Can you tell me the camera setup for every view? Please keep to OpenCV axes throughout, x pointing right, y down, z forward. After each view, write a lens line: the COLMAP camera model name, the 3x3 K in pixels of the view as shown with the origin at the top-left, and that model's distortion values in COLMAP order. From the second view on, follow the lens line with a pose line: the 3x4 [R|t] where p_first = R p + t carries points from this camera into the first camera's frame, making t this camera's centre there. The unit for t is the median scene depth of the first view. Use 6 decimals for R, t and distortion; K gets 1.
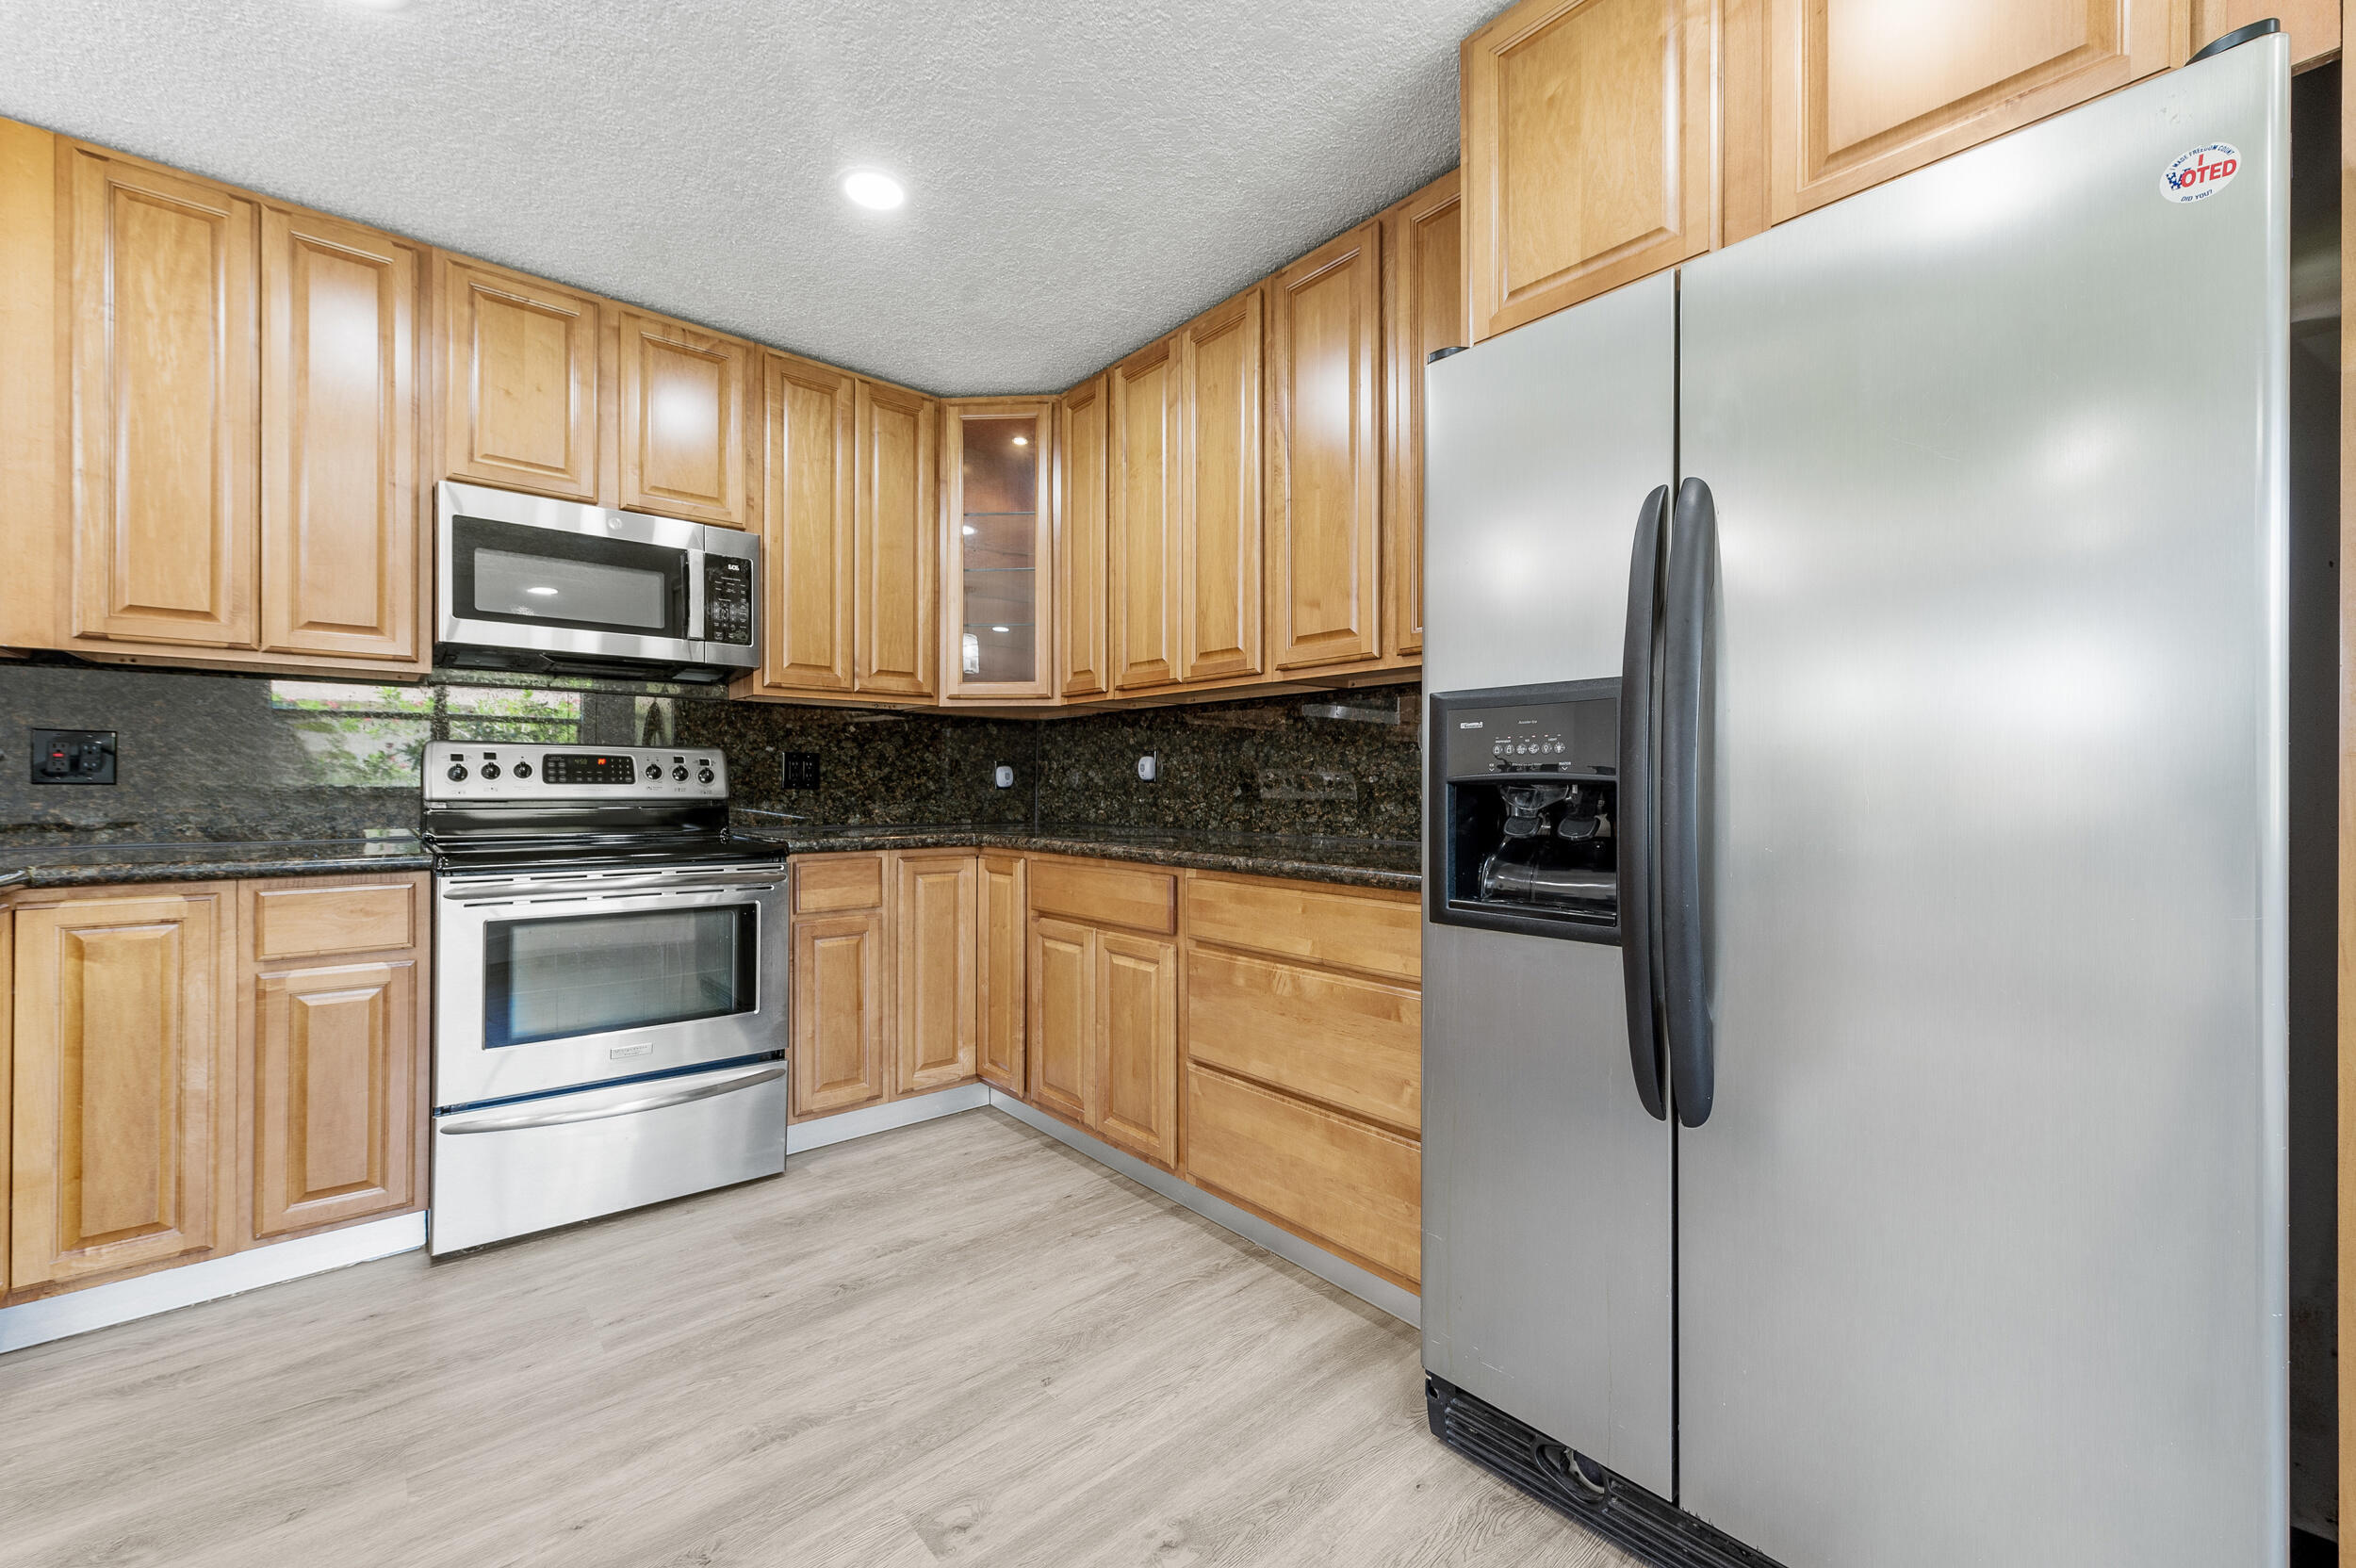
lens RADIAL K [[930.2, 0, 1178.2], [0, 930.2, 786.5], [0, 0, 1]] dist [0.006629, -0.002352]
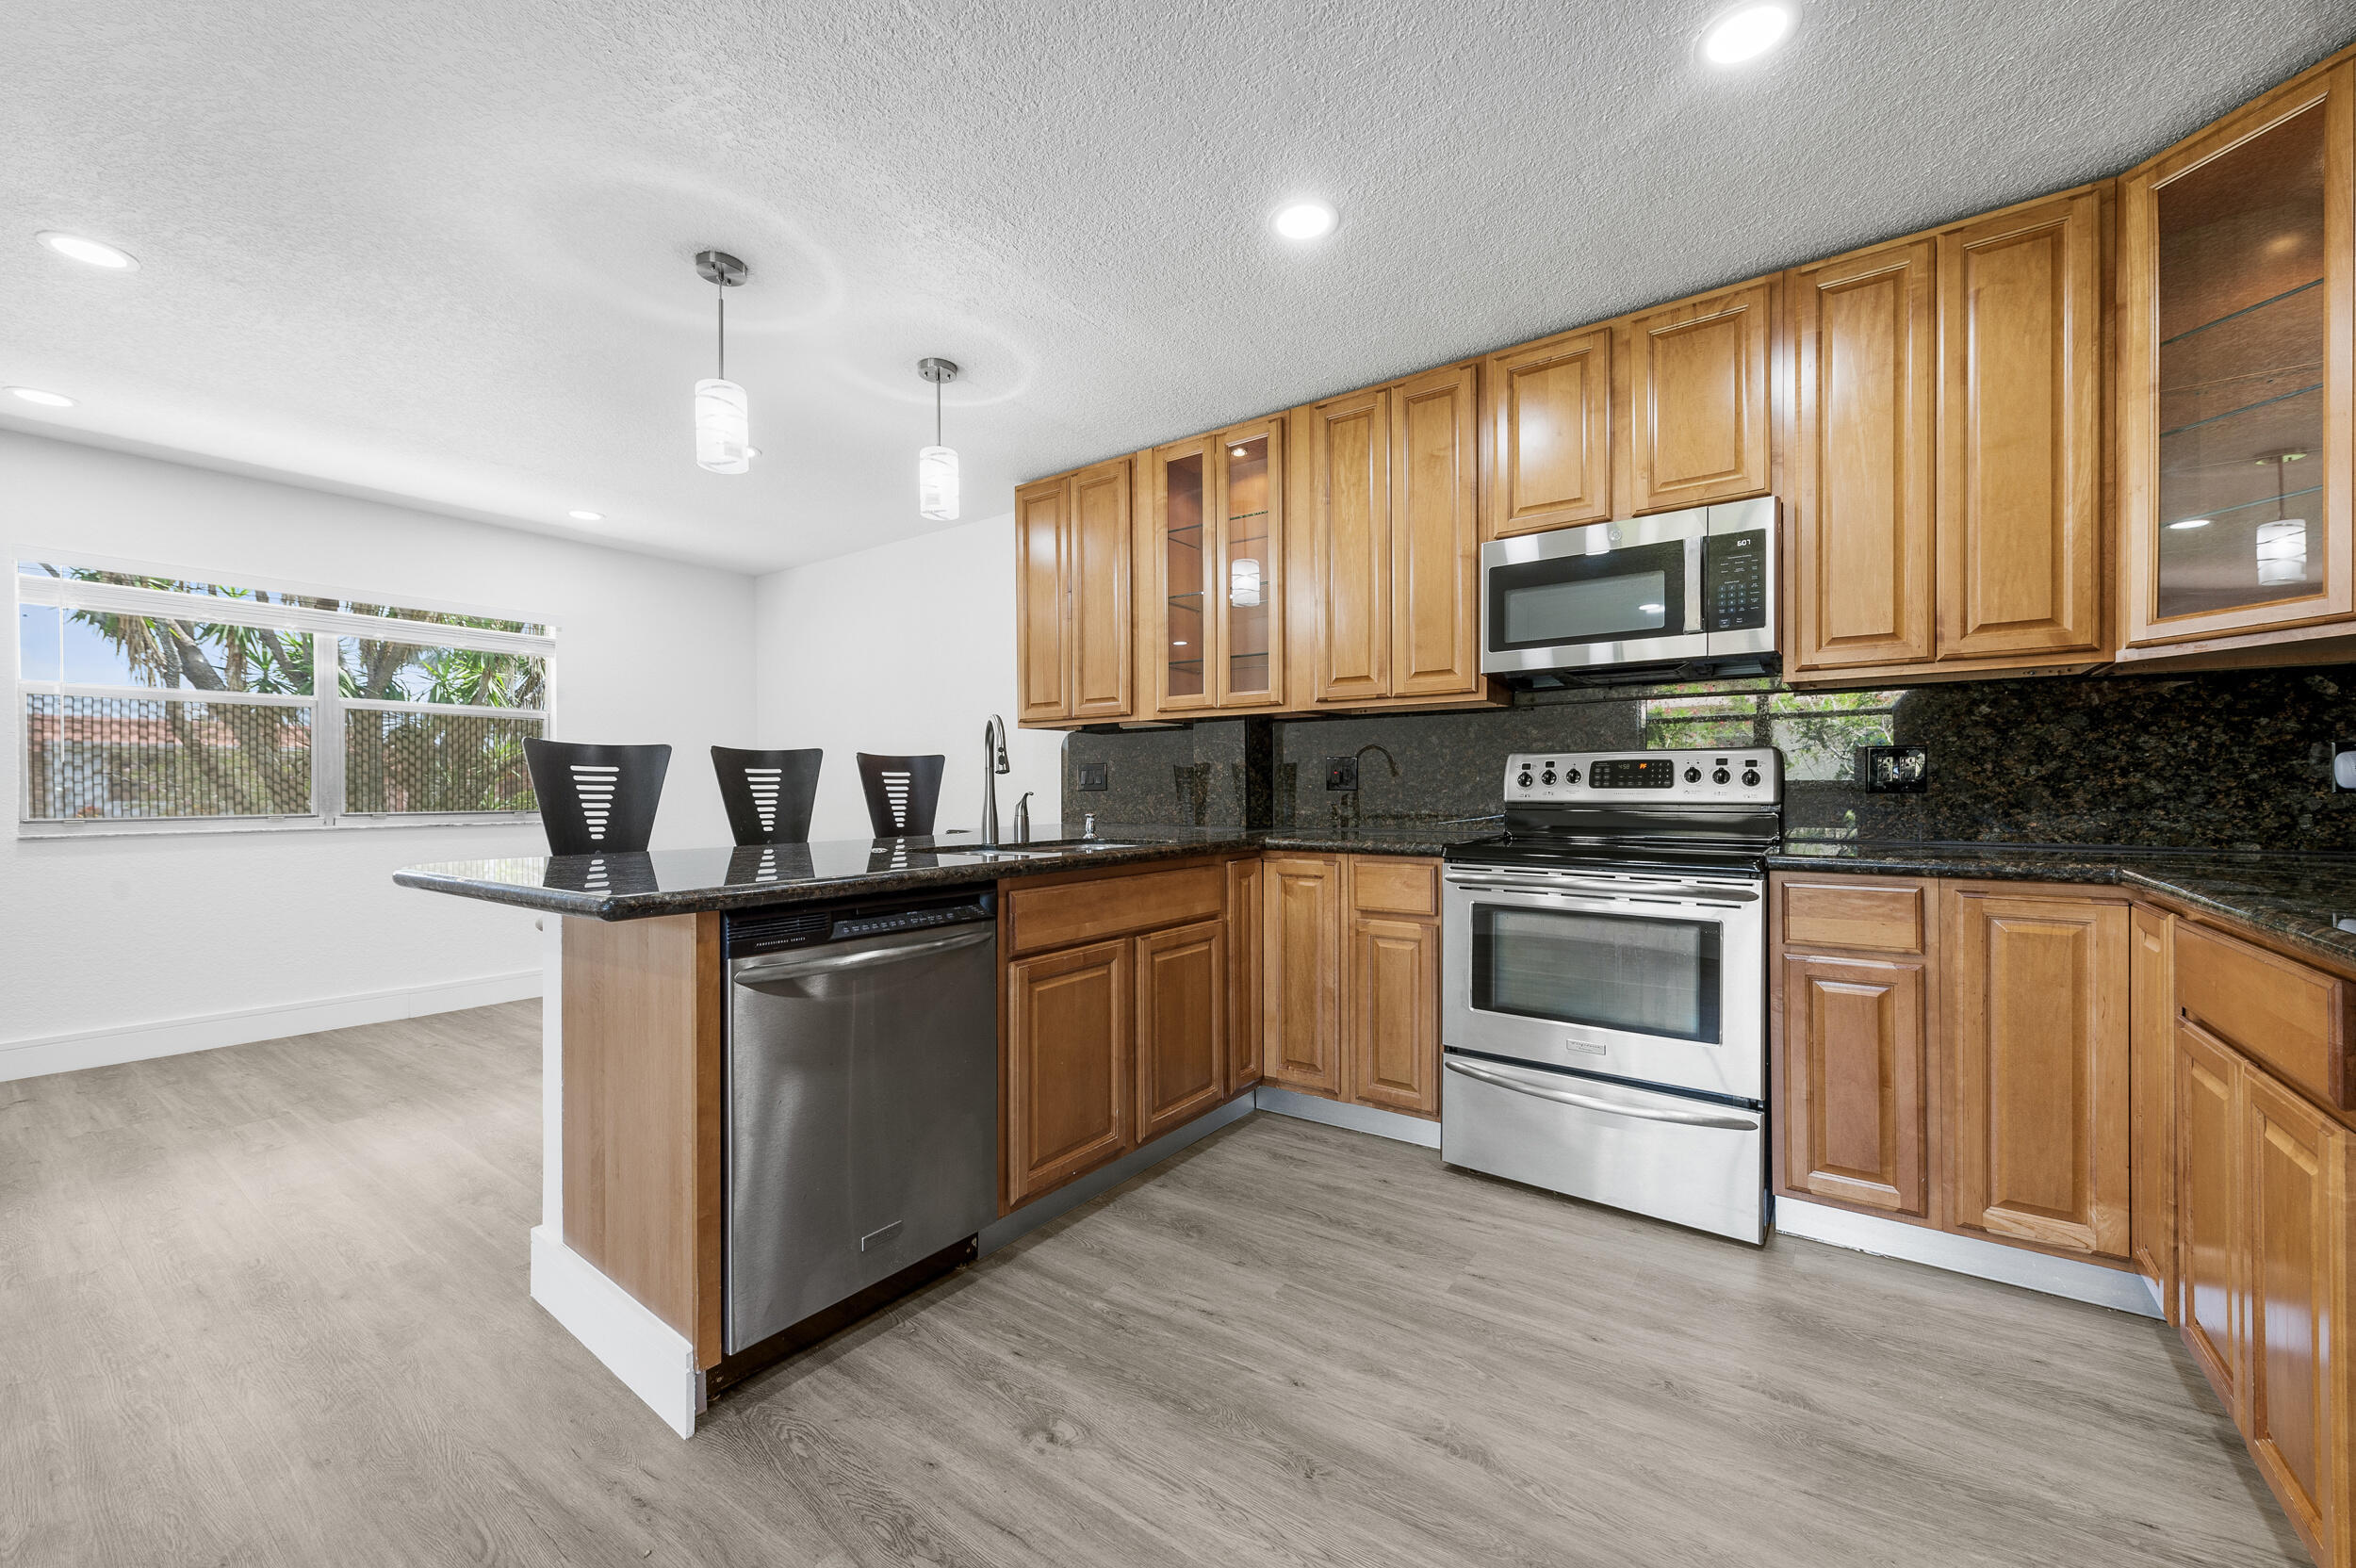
lens RADIAL K [[930.2, 0, 1173.2], [0, 930.2, 791.1], [0, 0, 1]] dist [0.006629, -0.002352]
pose [[0.222210, -0.002751, -0.974995, 0.334412], [0.004202, 0.999989, -0.001864, 0.000583], [0.974990, -0.003683, 0.222219, 0.348448]]
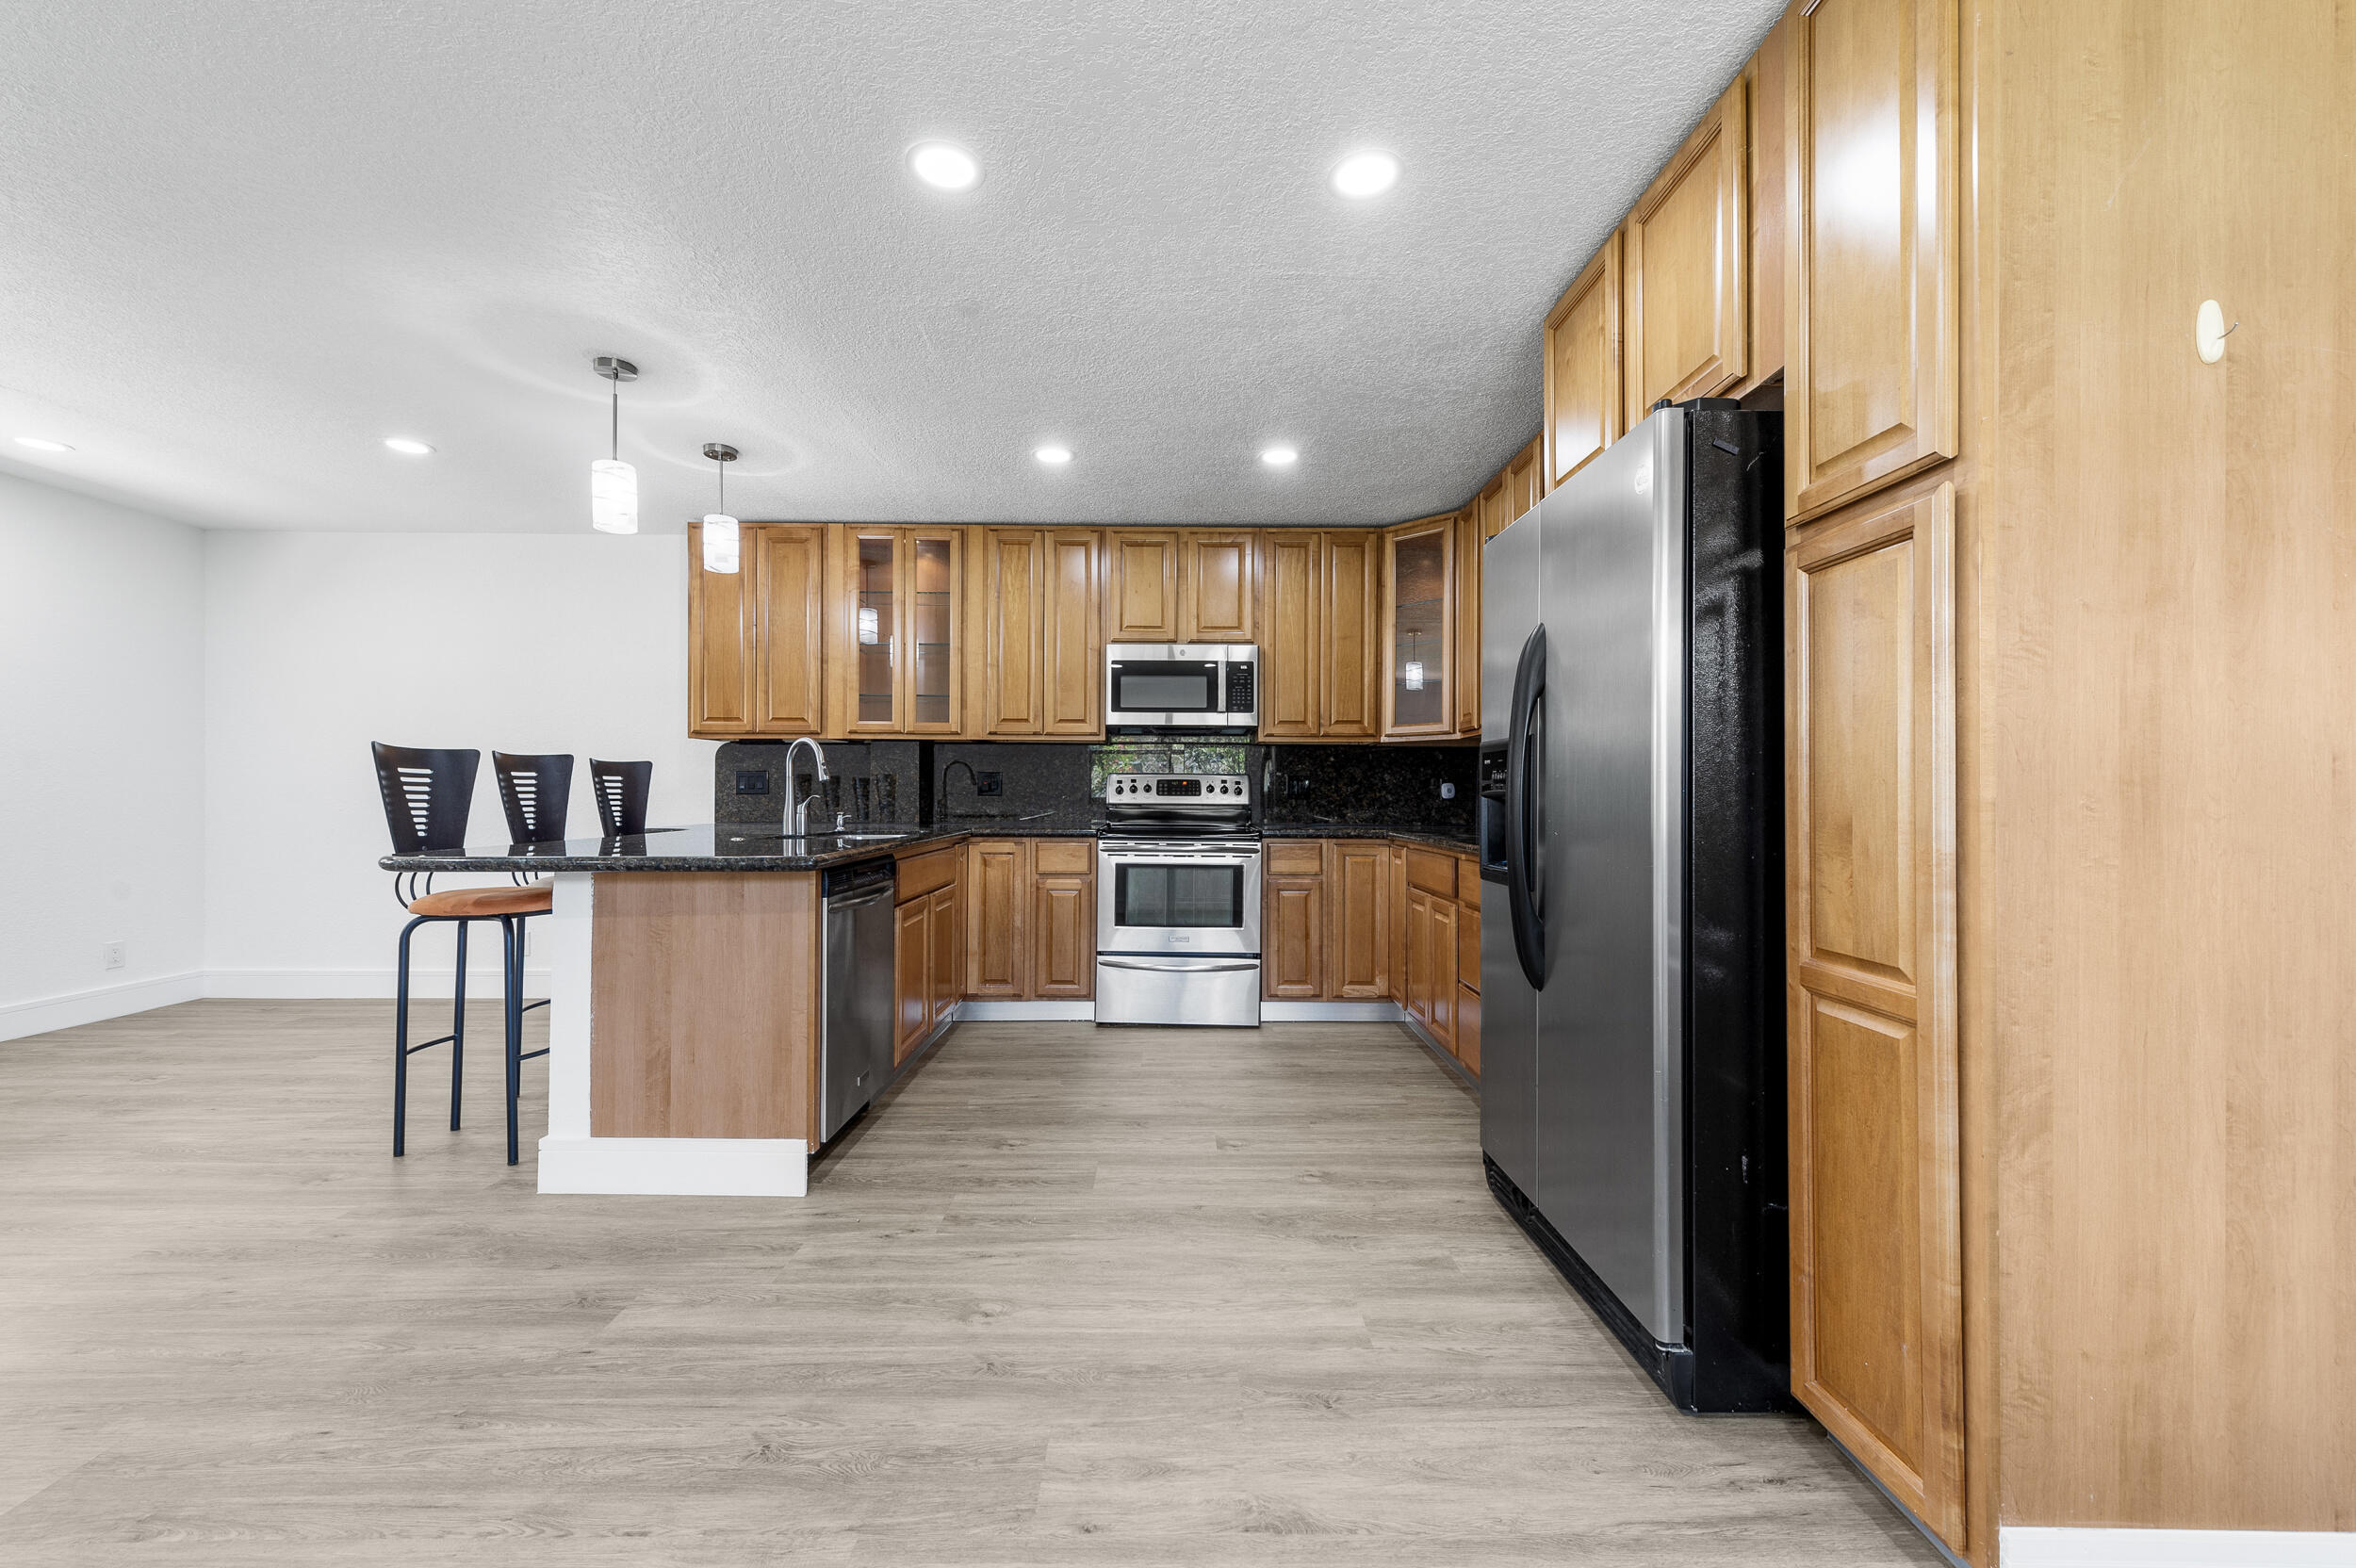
lens RADIAL K [[930.2, 0, 1184.8], [0, 930.2, 786.1], [0, 0, 1]] dist [0.006629, -0.002352]
pose [[0.765271, -0.005031, -0.643689, 0.653655], [-0.003391, 0.999924, -0.011847, -0.000202], [0.643700, 0.011248, 0.765196, -0.437183]]
